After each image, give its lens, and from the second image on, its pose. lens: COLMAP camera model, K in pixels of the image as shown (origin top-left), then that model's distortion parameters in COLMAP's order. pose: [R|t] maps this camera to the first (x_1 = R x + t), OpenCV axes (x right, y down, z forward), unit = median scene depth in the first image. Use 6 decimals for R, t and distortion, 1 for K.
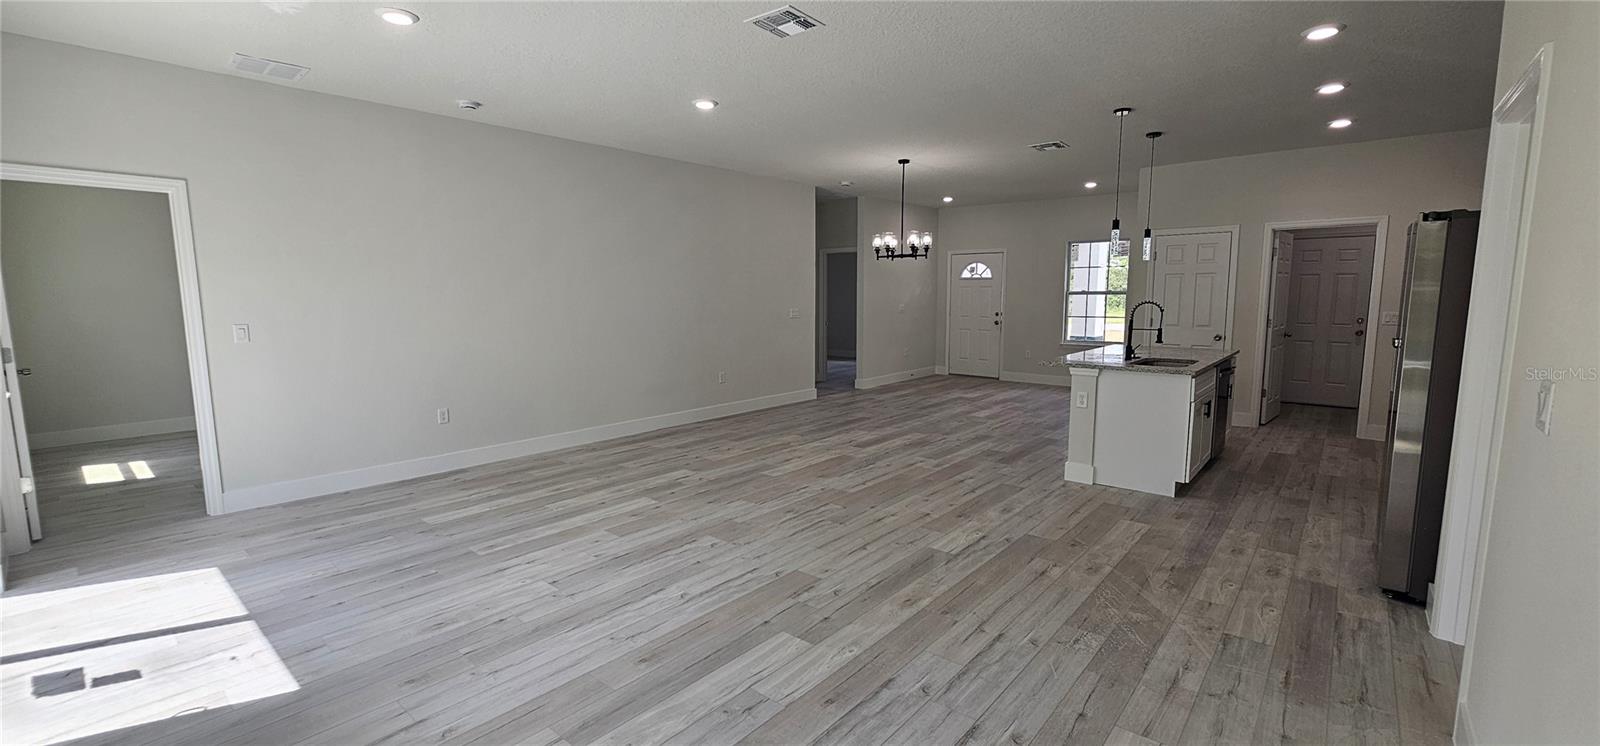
lens RADIAL K [[652.7, 0, 801.9], [0, 652.7, 363.6], [0, 0, 1]] dist [0.003024, -0.001160]
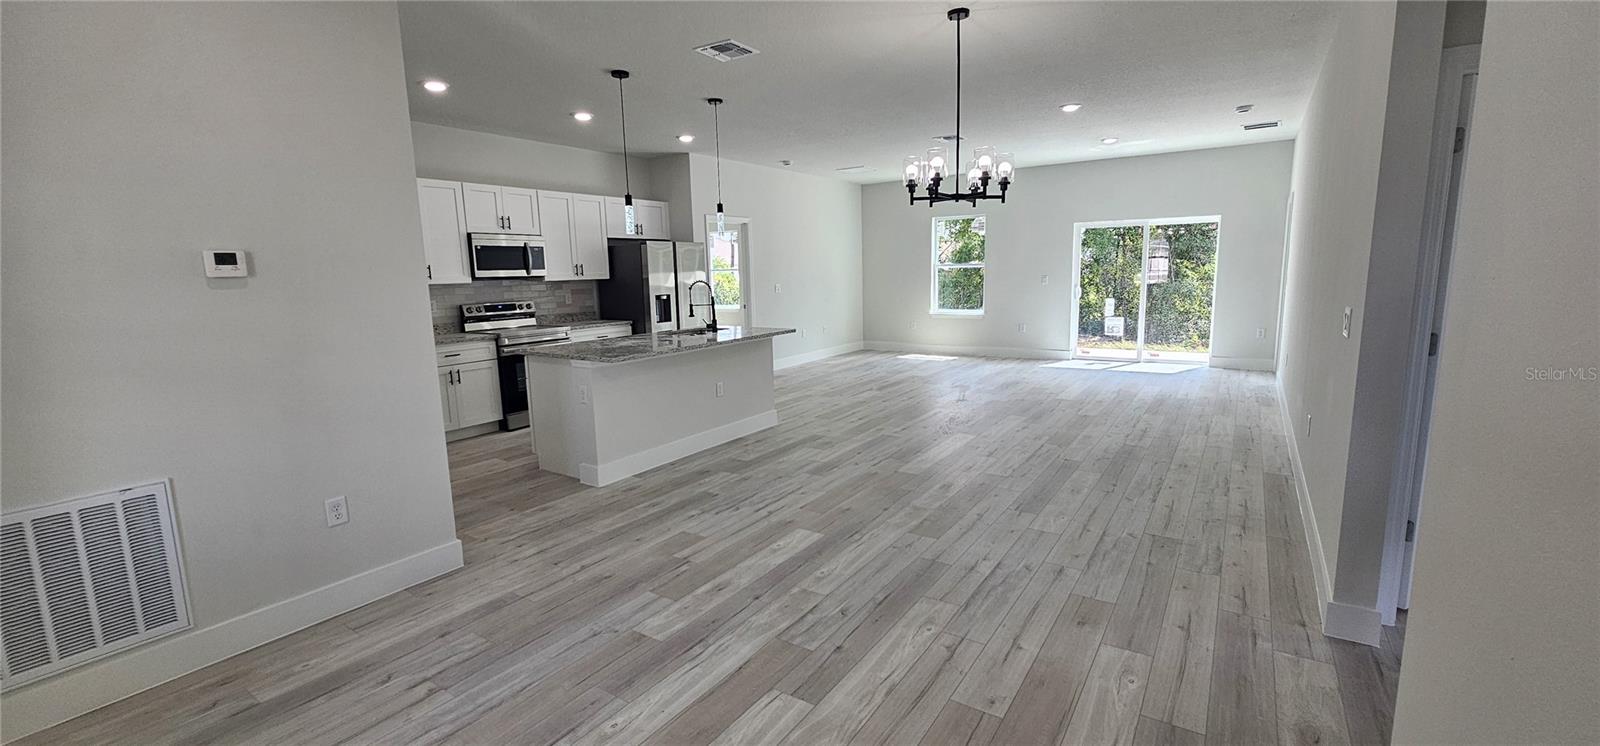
lens RADIAL K [[652.7, 0, 807.2], [0, 652.7, 375.9], [0, 0, 1]] dist [0.003024, -0.001160]
pose [[-0.992761, 0.047330, -0.110385, 0.482836], [0.016278, 0.963622, 0.266771, -0.237938], [0.118995, 0.263043, -0.957417, 2.177919]]
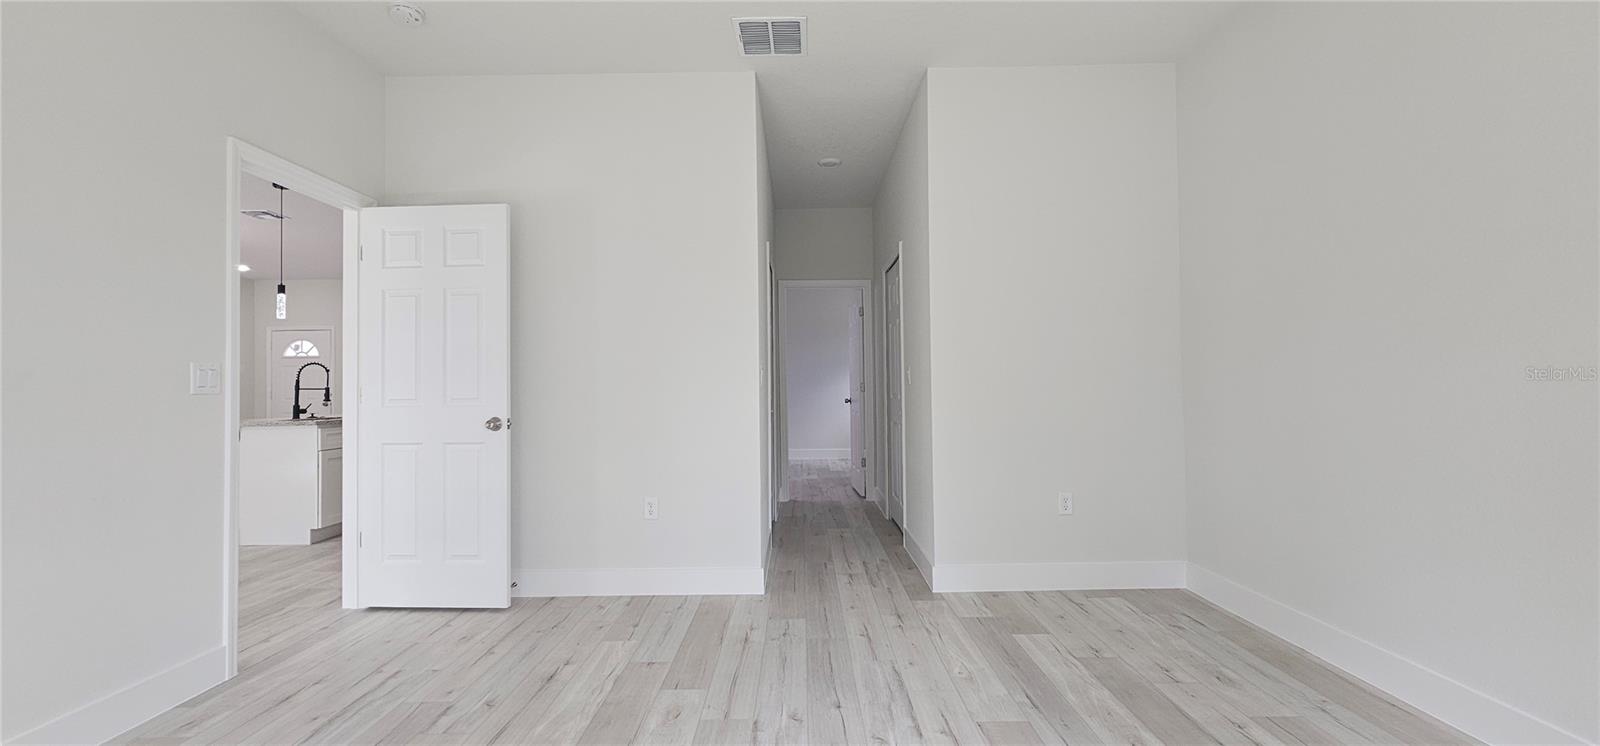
lens RADIAL K [[652.7, 0, 793.6], [0, 652.7, 374.1], [0, 0, 1]] dist [0.003024, -0.001160]
pose [[0.768162, -0.000914, 0.640255, 0.455498], [0.084930, 0.991307, -0.100481, 0.097112], [-0.634598, 0.131562, 0.761562, -0.295892]]
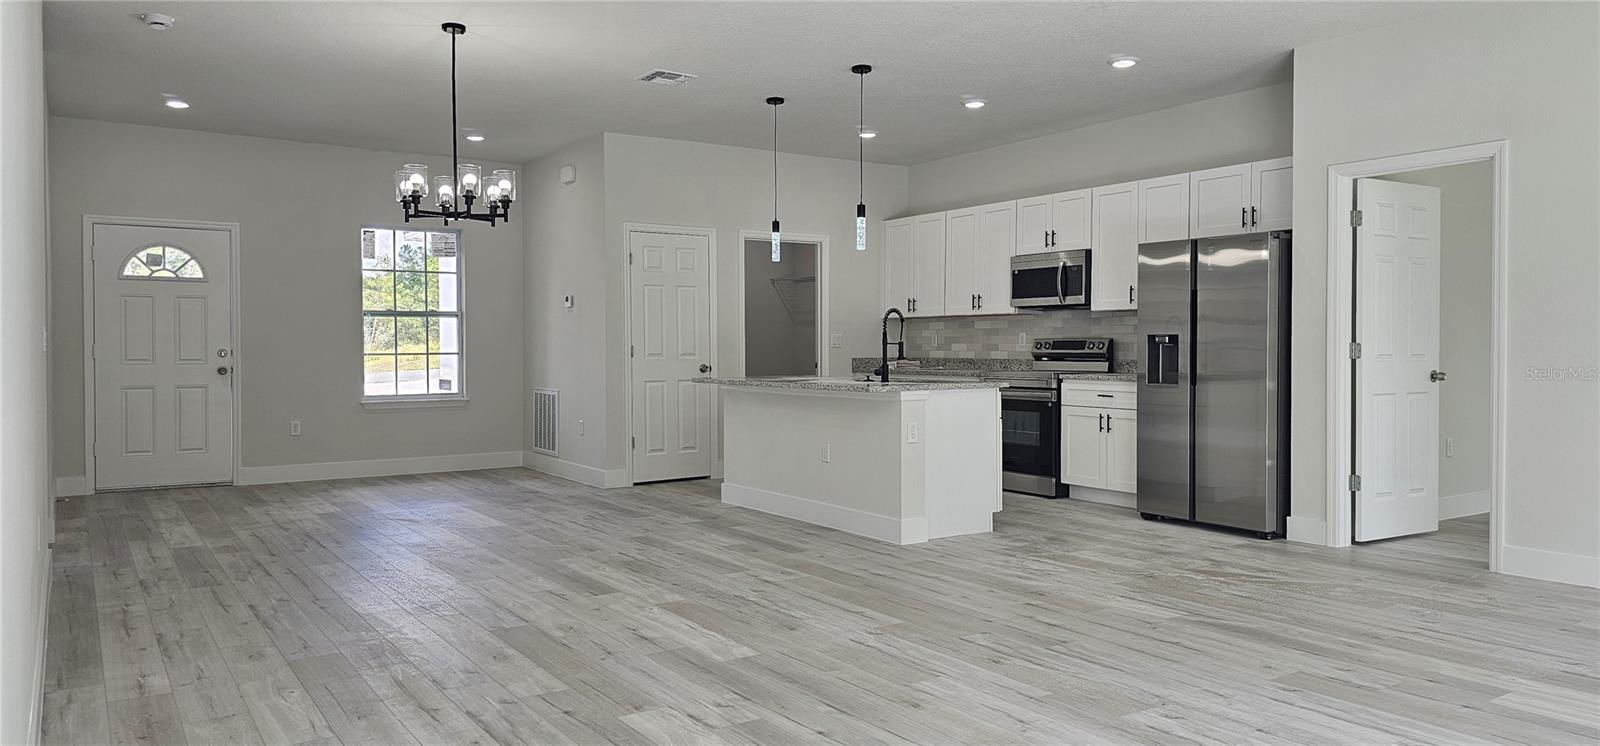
lens RADIAL K [[1069.1, 0, 798.3], [0, 1069.1, 372.3], [0, 0, 1]] dist [0.075403, -0.075725]
pose [[0.271119, -0.021390, 0.962308, -0.798035], [0.104804, 0.994465, -0.007423, -0.019767], [-0.956823, 0.102866, 0.271860, 0.768819]]
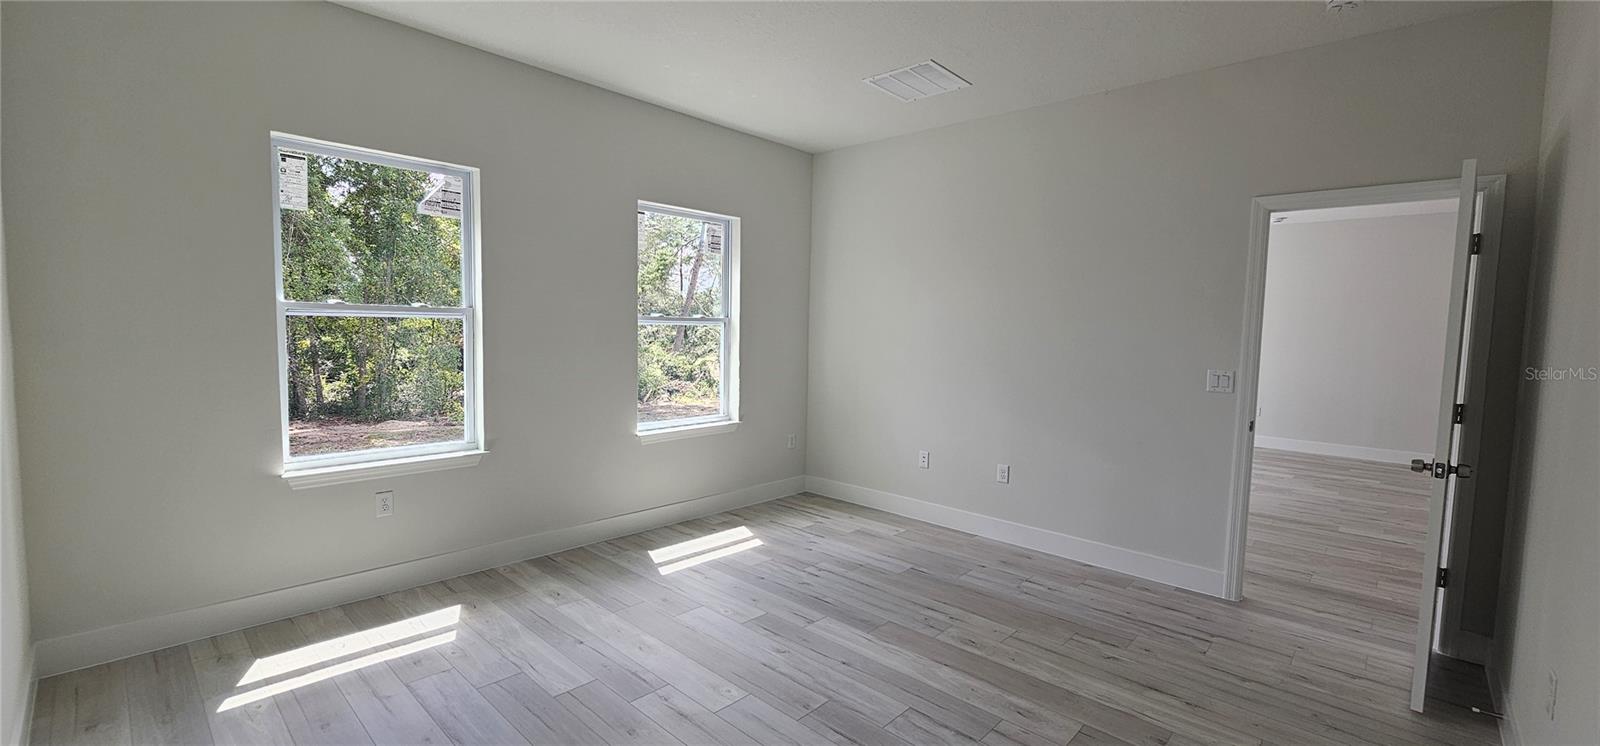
lens RADIAL K [[652.7, 0, 803.1], [0, 652.7, 376.8], [0, 0, 1]] dist [0.003024, -0.001160]
pose [[-0.040761, 0.070228, -0.996698, 1.141253], [-0.129927, 0.988685, 0.074977, 0.014519], [0.990685, 0.132554, -0.031175, -0.058635]]
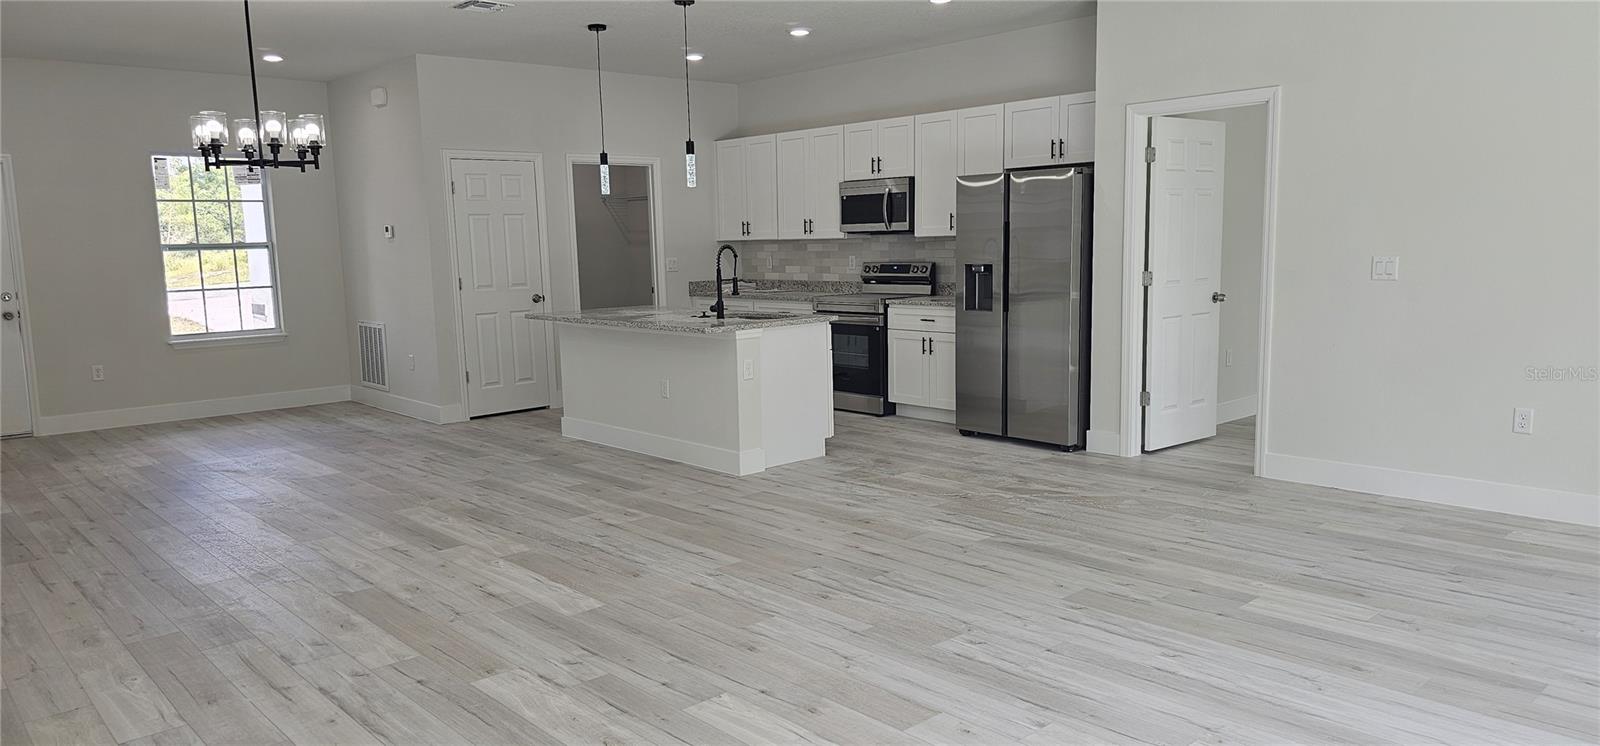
lens RADIAL K [[1069.1, 0, 785.4], [0, 1069.1, 388.2], [0, 0, 1]] dist [0.075403, -0.075725]
pose [[0.135975, -0.138138, 0.981035, -0.828298], [0.129664, 0.984195, 0.120611, -0.071934], [-0.982190, 0.110805, 0.151737, 0.748689]]
